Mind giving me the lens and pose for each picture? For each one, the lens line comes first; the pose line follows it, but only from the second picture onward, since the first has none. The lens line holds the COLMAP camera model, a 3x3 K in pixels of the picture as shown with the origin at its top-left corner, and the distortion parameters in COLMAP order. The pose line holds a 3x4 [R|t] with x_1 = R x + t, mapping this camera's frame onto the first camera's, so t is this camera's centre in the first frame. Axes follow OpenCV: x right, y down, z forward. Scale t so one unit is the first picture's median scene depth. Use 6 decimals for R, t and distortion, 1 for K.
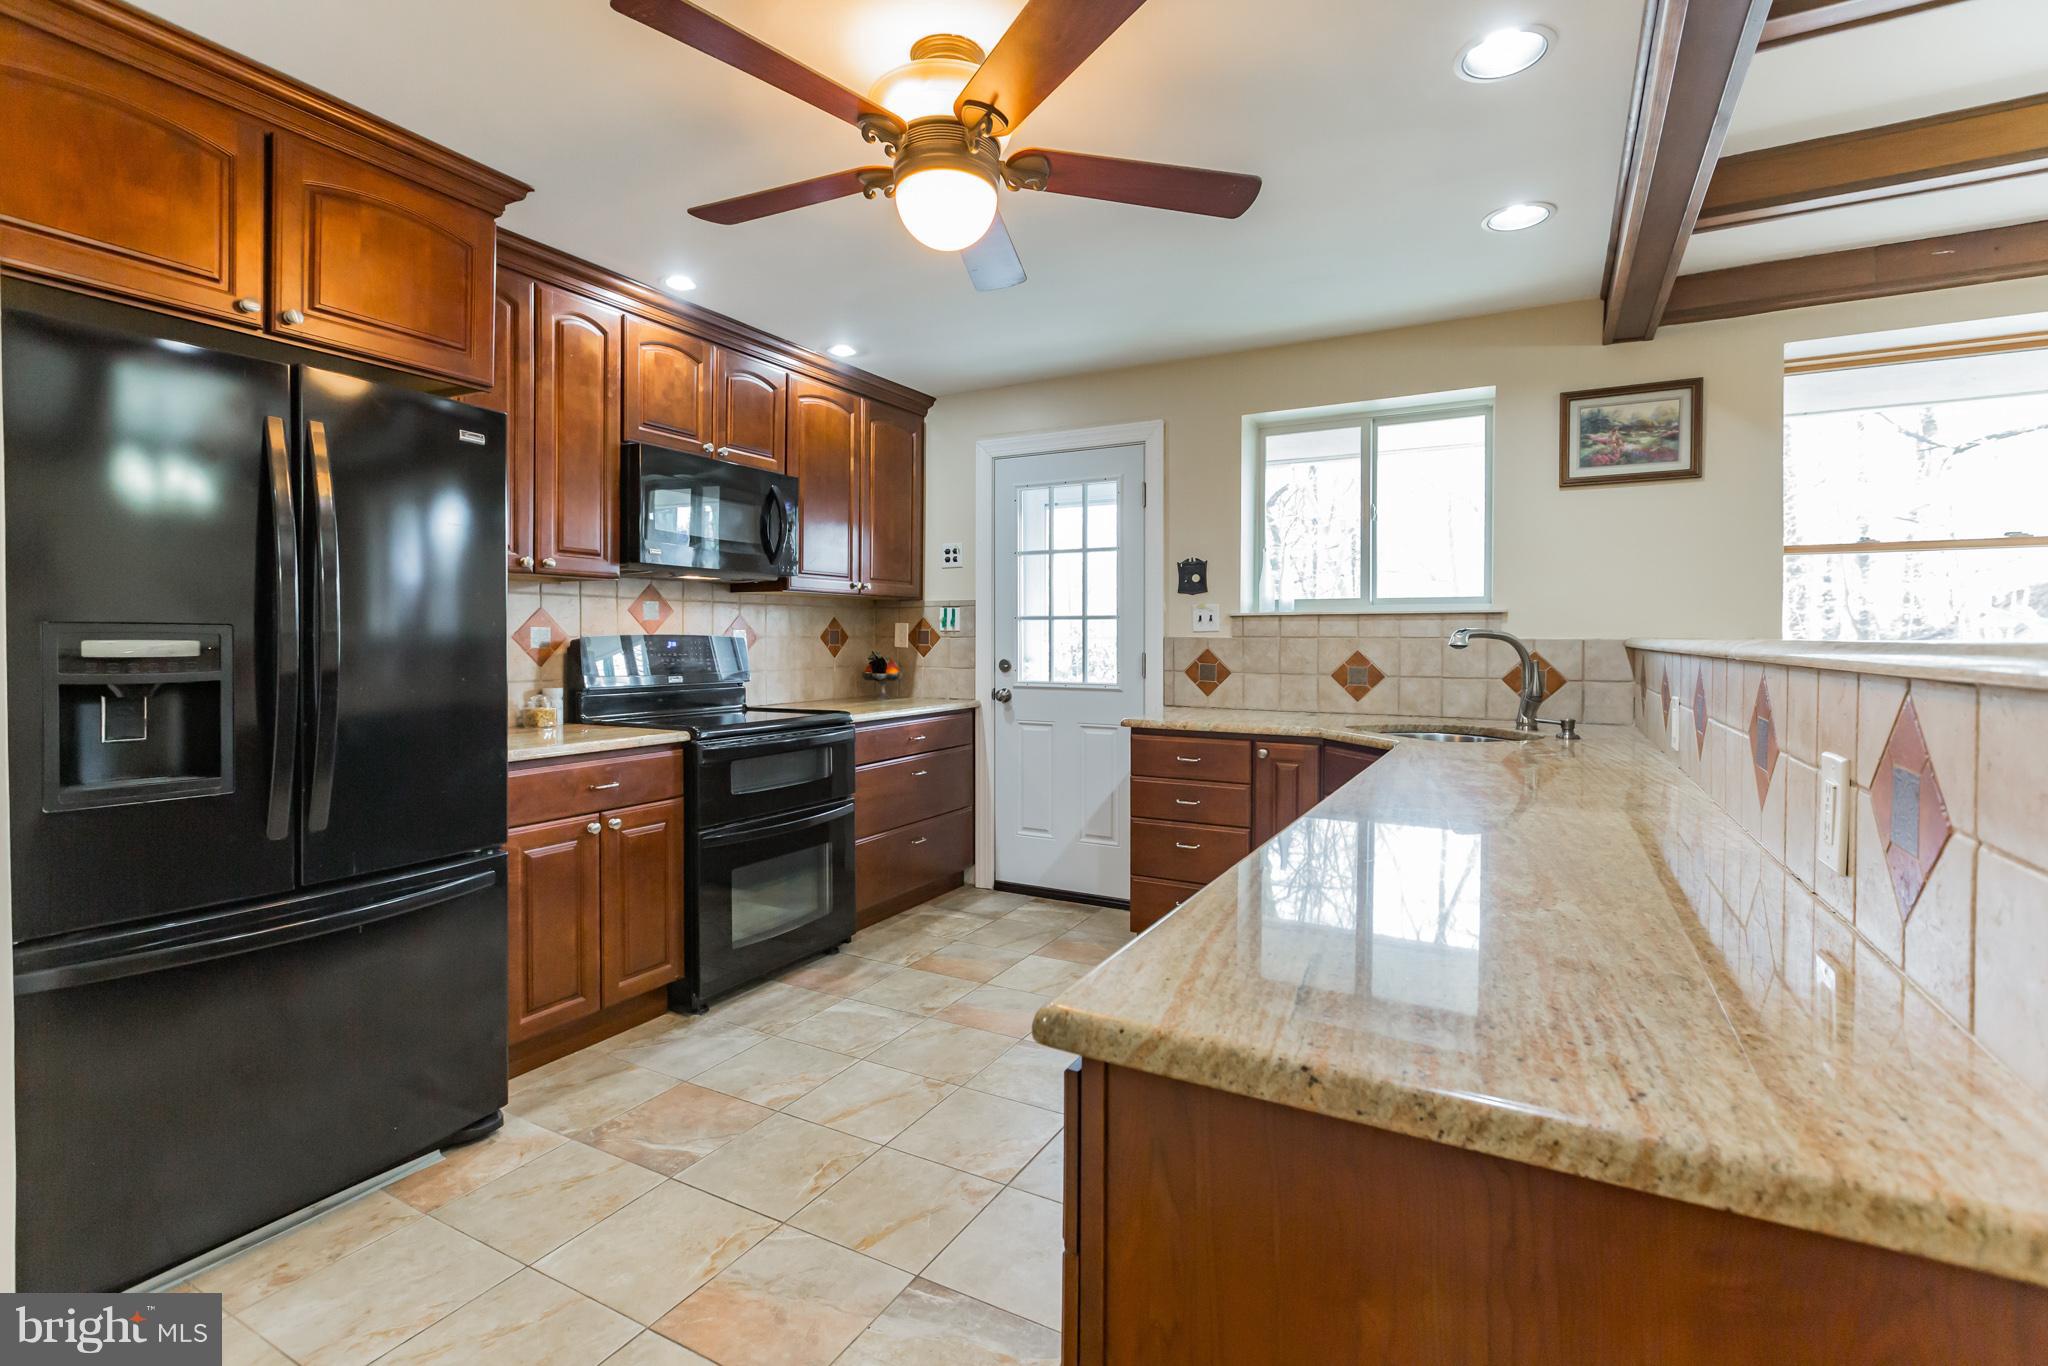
lens RADIAL K [[914.7, 0, 1057.8], [0, 914.7, 646.6], [0, 0, 1]] dist [-0.004188, 0.000367]
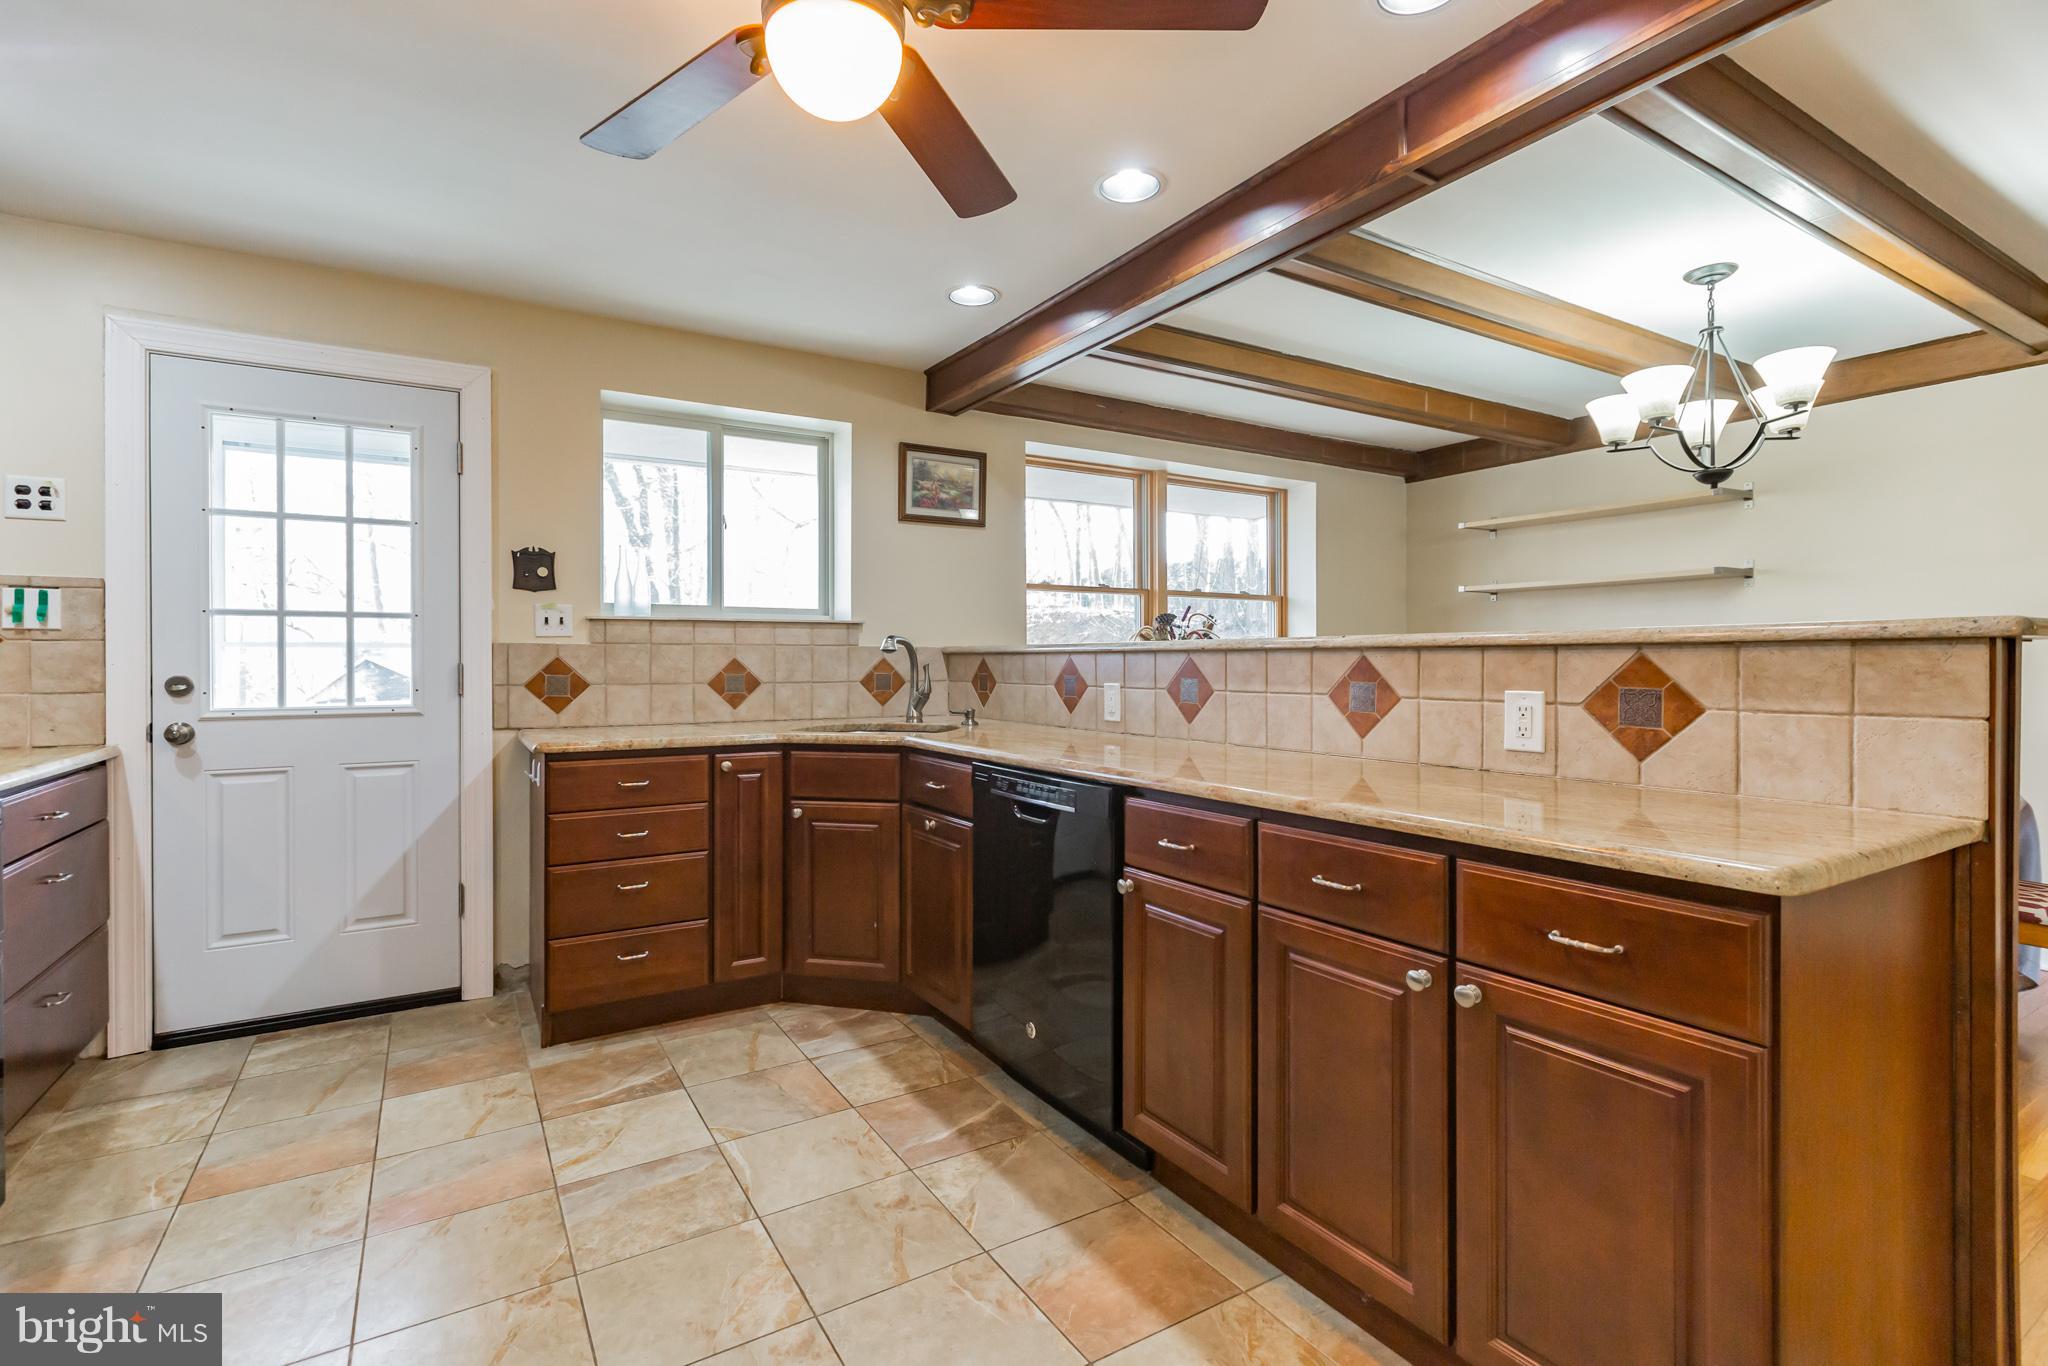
lens RADIAL K [[914.7, 0, 944.0], [0, 914.7, 662.6], [0, 0, 1]] dist [-0.004188, 0.000367]
pose [[0.531950, -0.002172, 0.846773, -0.361086], [0.009902, 0.999944, -0.003655, 0.014107], [-0.846718, 0.010329, 0.531942, 0.258693]]
